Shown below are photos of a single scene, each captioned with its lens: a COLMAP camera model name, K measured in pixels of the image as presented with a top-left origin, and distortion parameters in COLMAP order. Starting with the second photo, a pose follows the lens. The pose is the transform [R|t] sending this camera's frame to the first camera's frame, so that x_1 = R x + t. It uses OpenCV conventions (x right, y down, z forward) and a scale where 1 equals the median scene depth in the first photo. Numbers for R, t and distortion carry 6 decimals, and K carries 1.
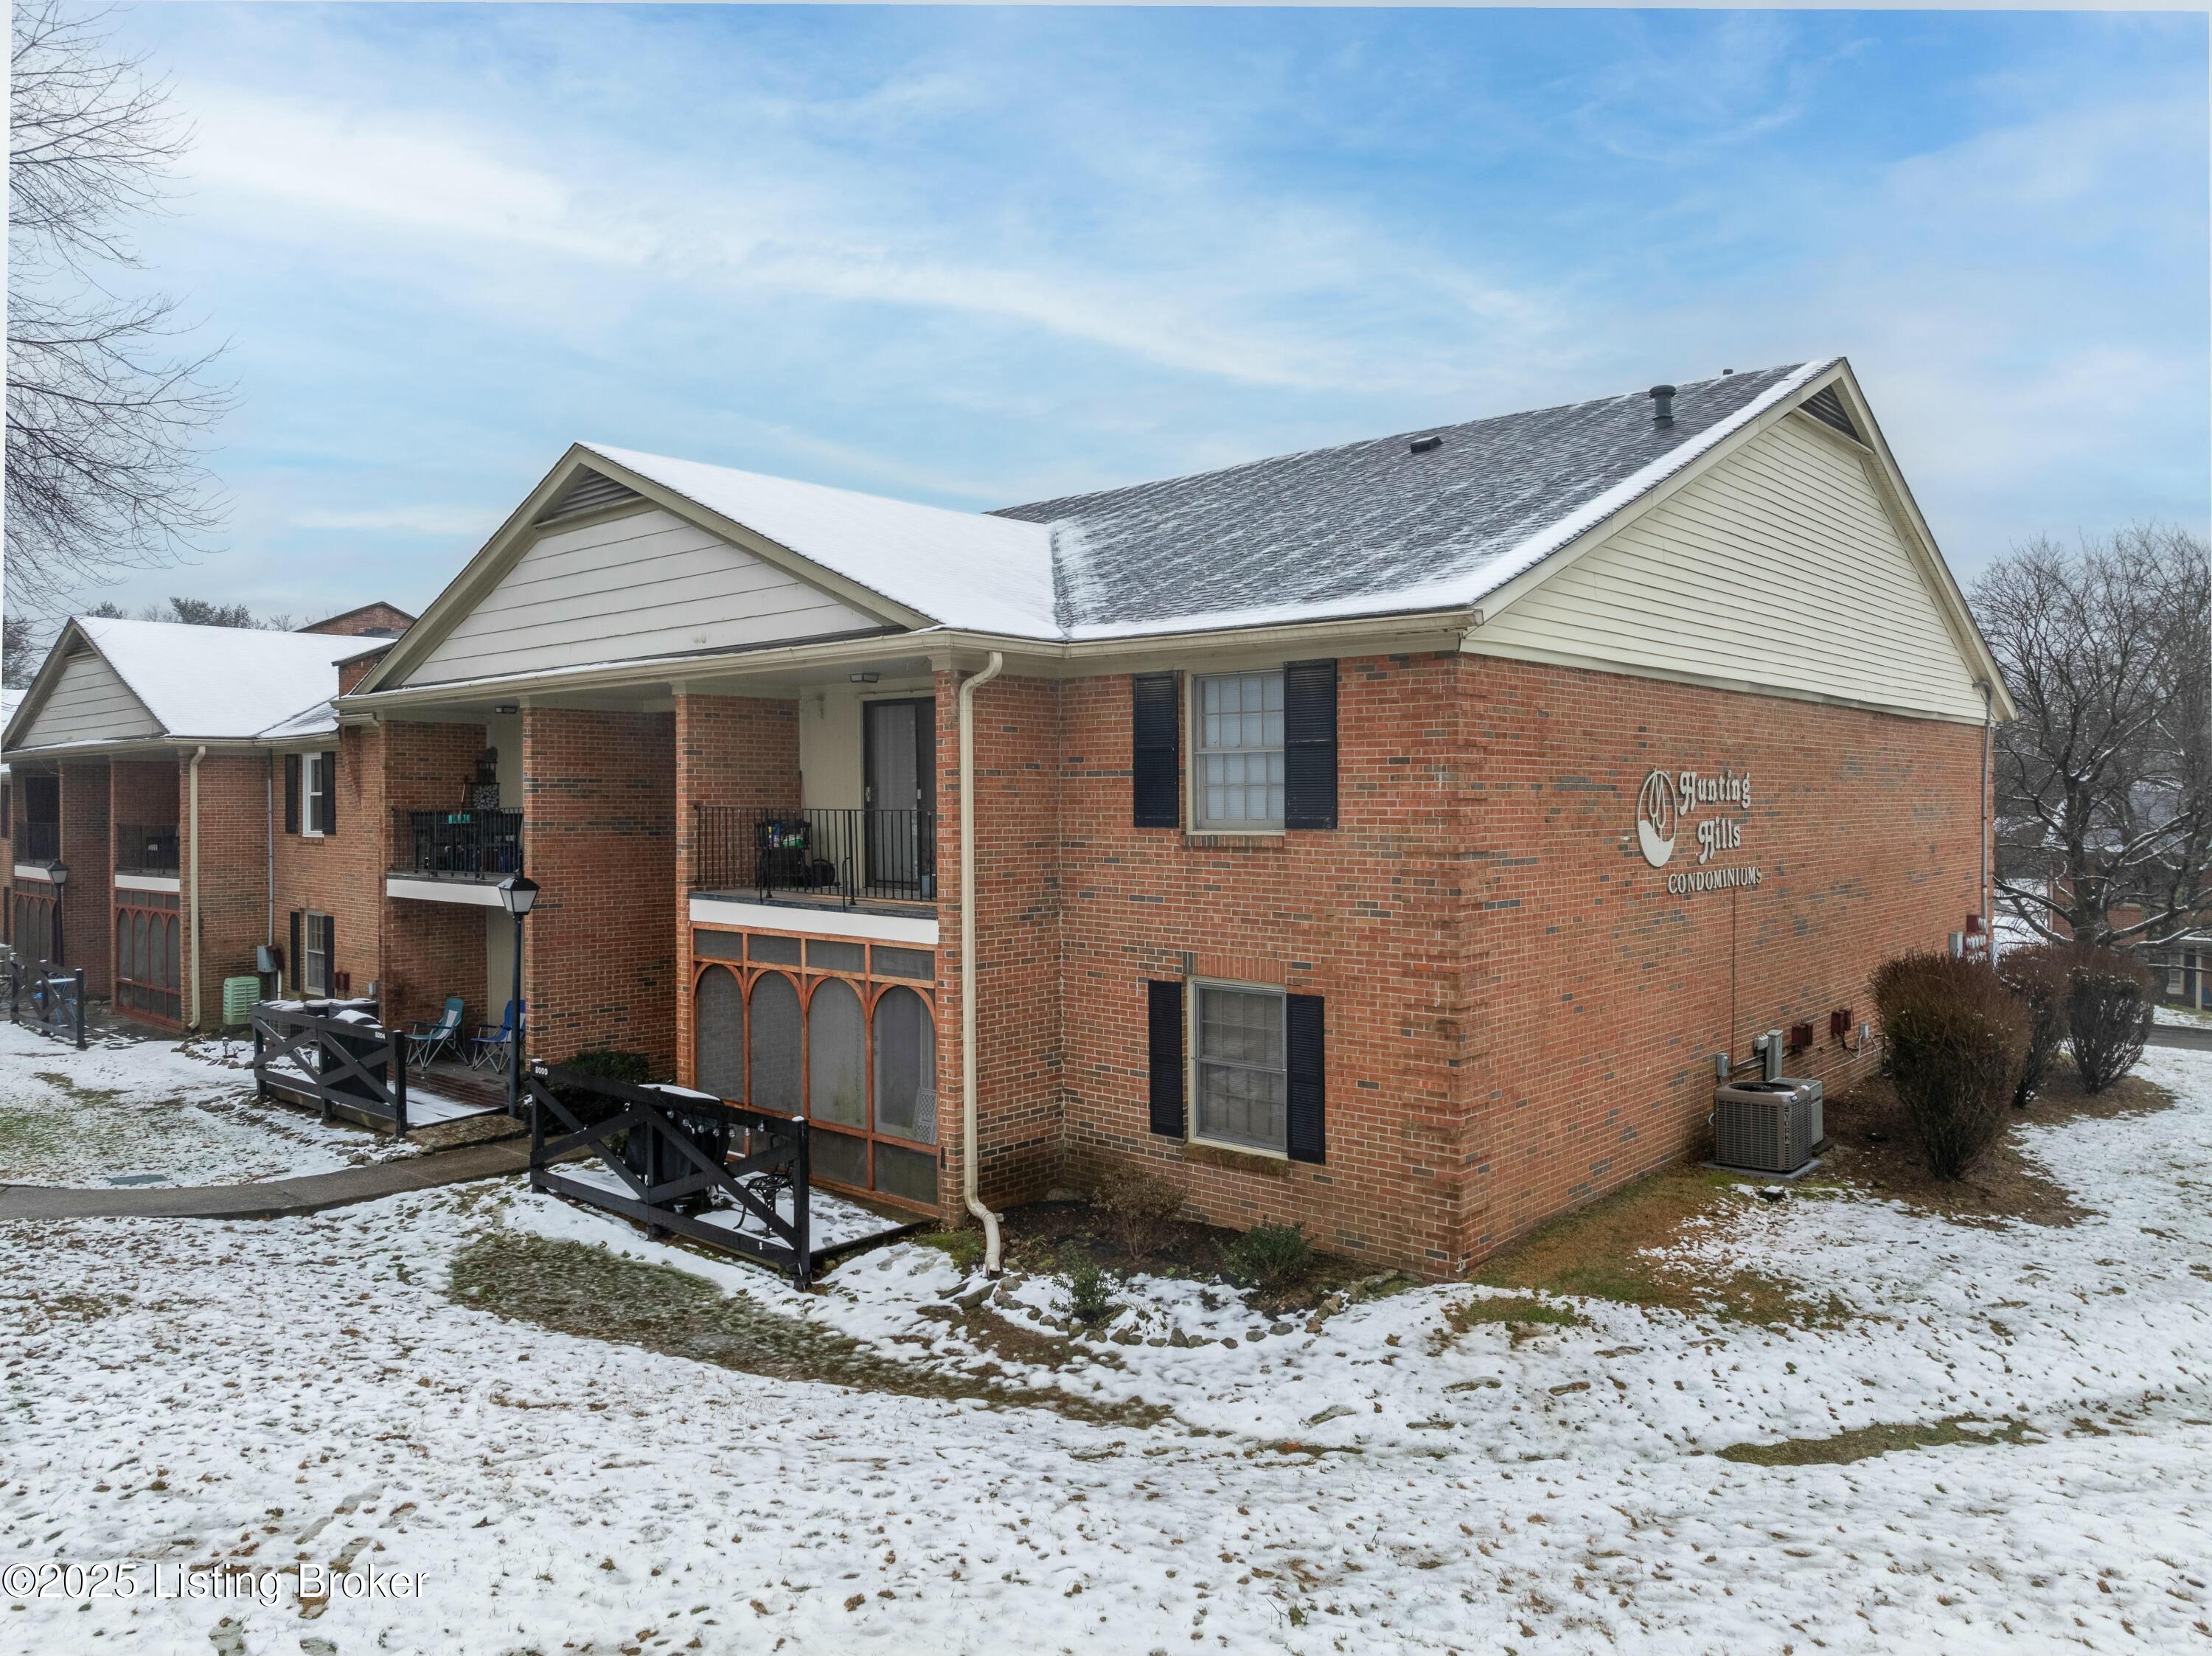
lens RADIAL K [[1550.4, 0, 1106.0], [0, 1550.4, 828.0], [0, 0, 1]] dist [-0.065934, 0.042406]
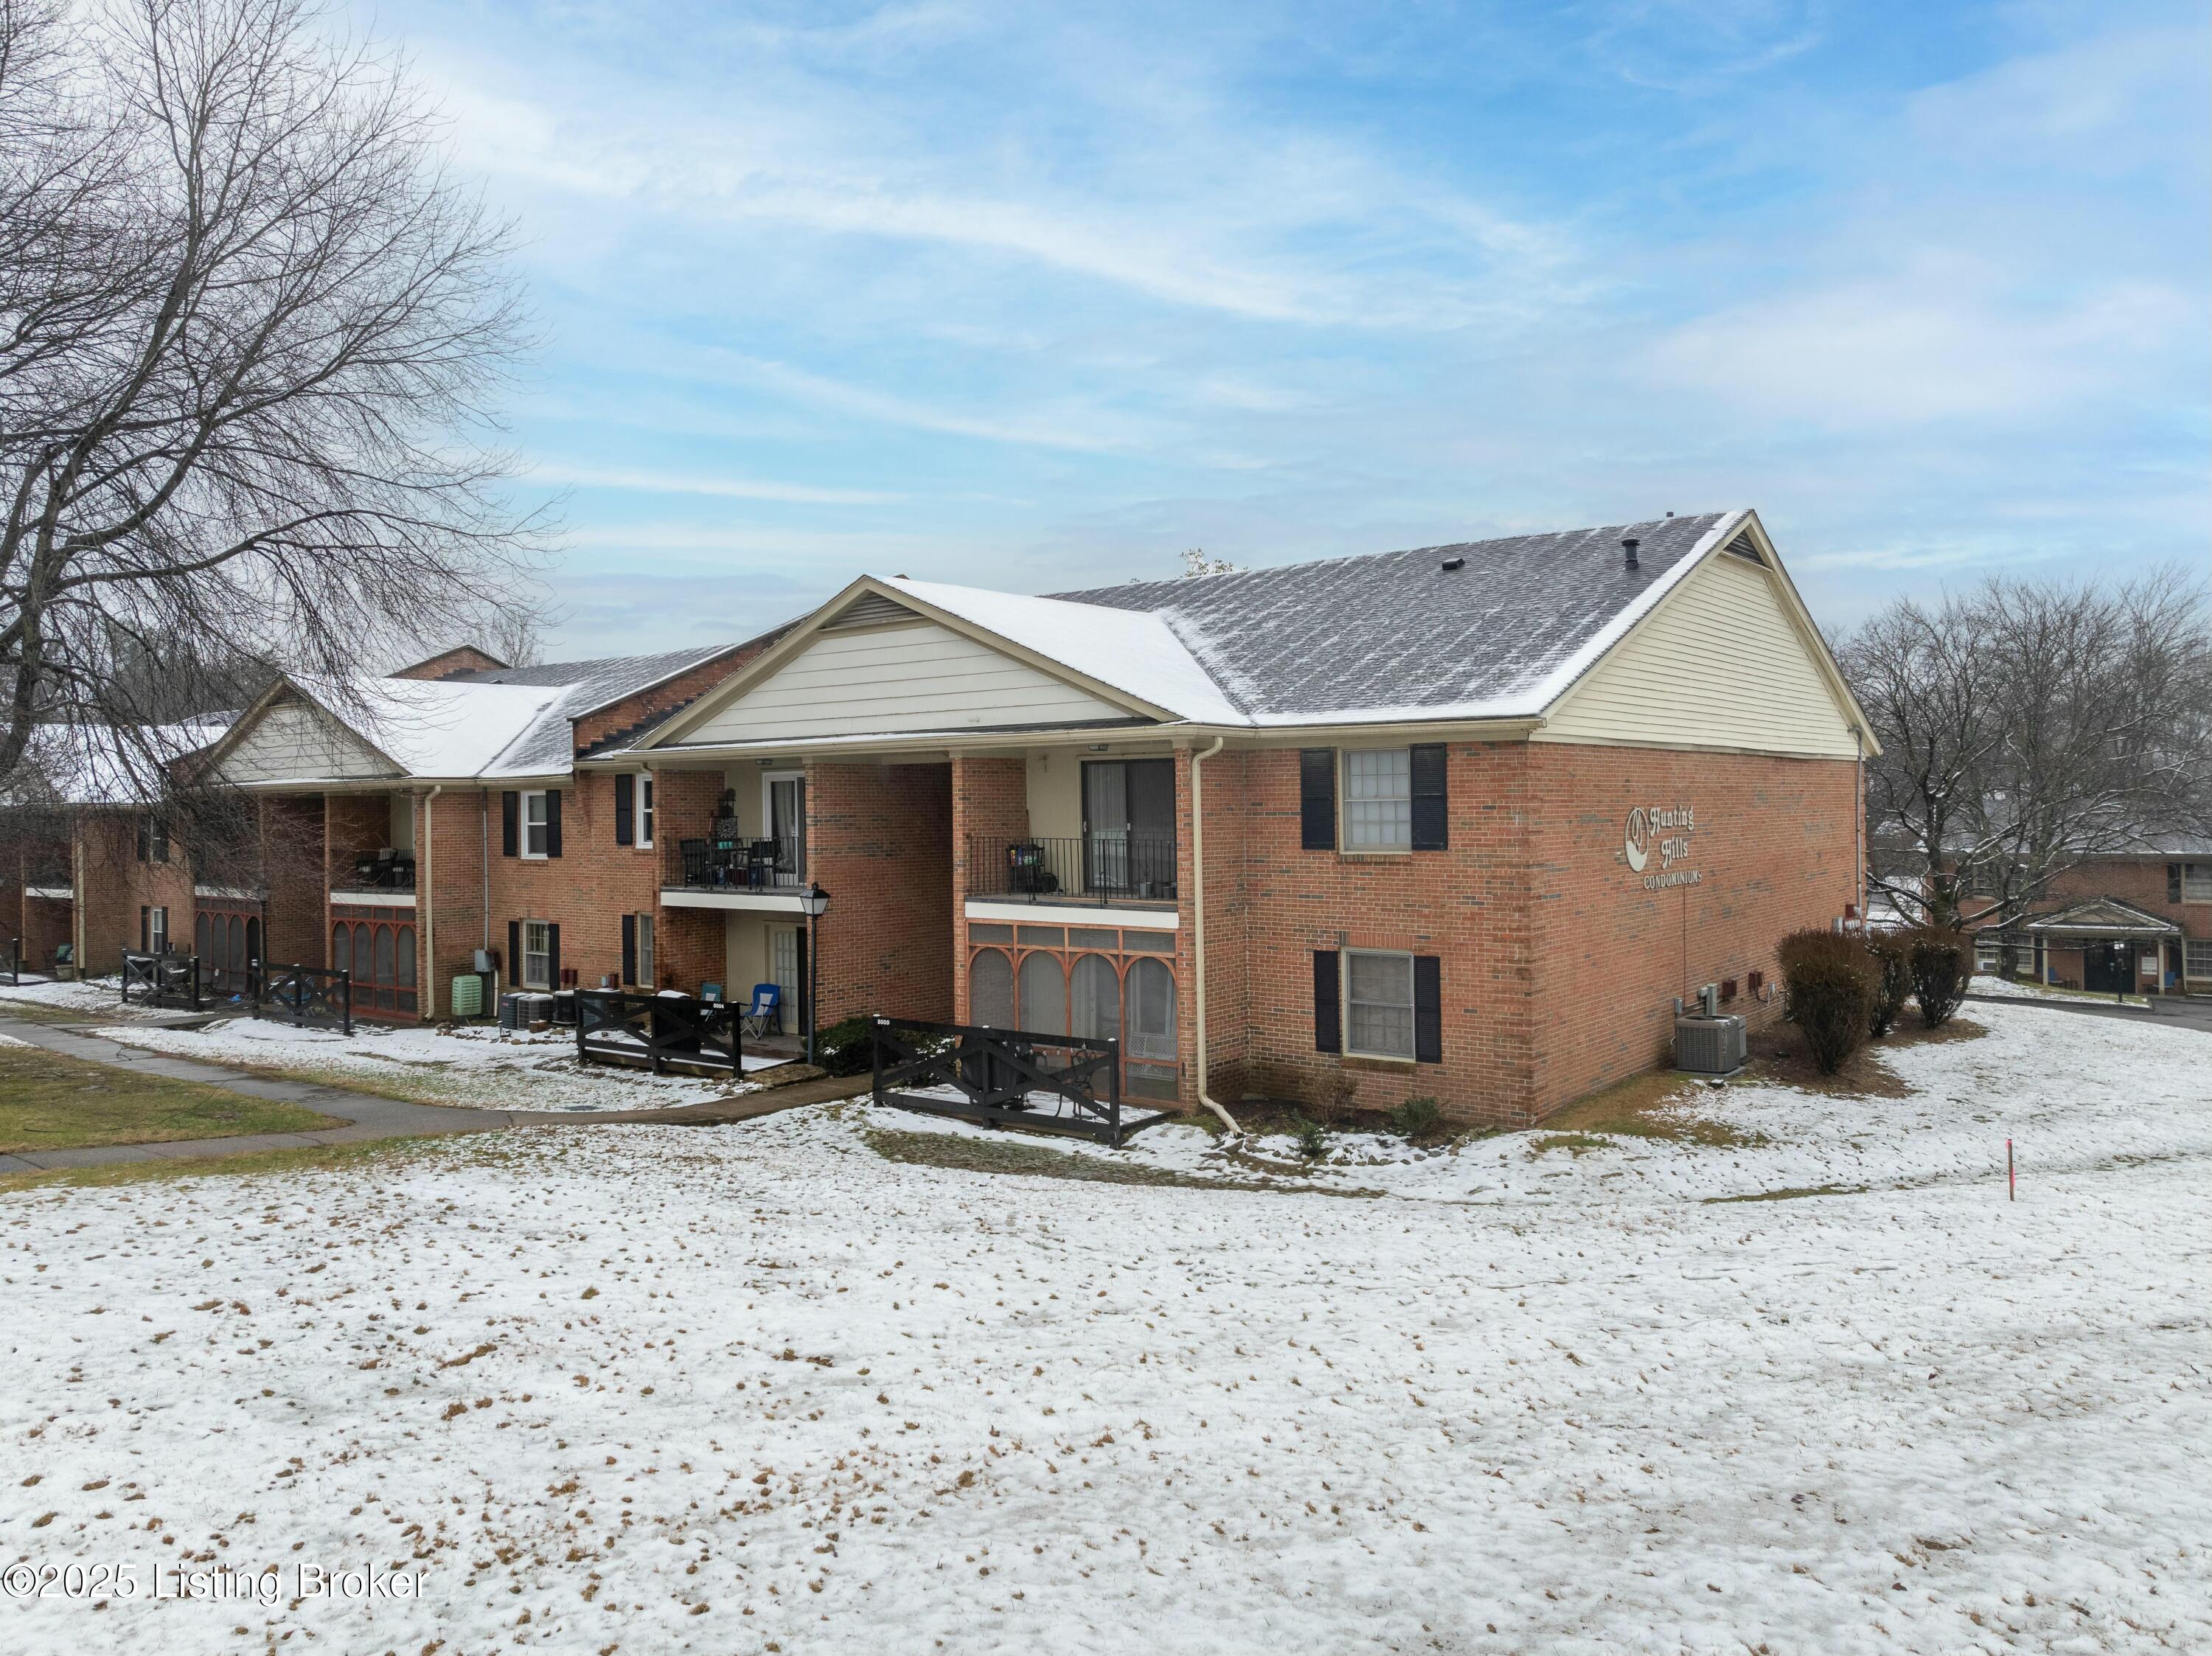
lens RADIAL K [[1550.4, 0, 1106.0], [0, 1550.4, 828.0], [0, 0, 1]] dist [-0.065934, 0.042406]
pose [[0.998387, -0.010226, 0.055854, -0.261027], [0.010540, 0.999930, -0.005333, -0.015787], [-0.055796, 0.005913, 0.998425, -0.507349]]
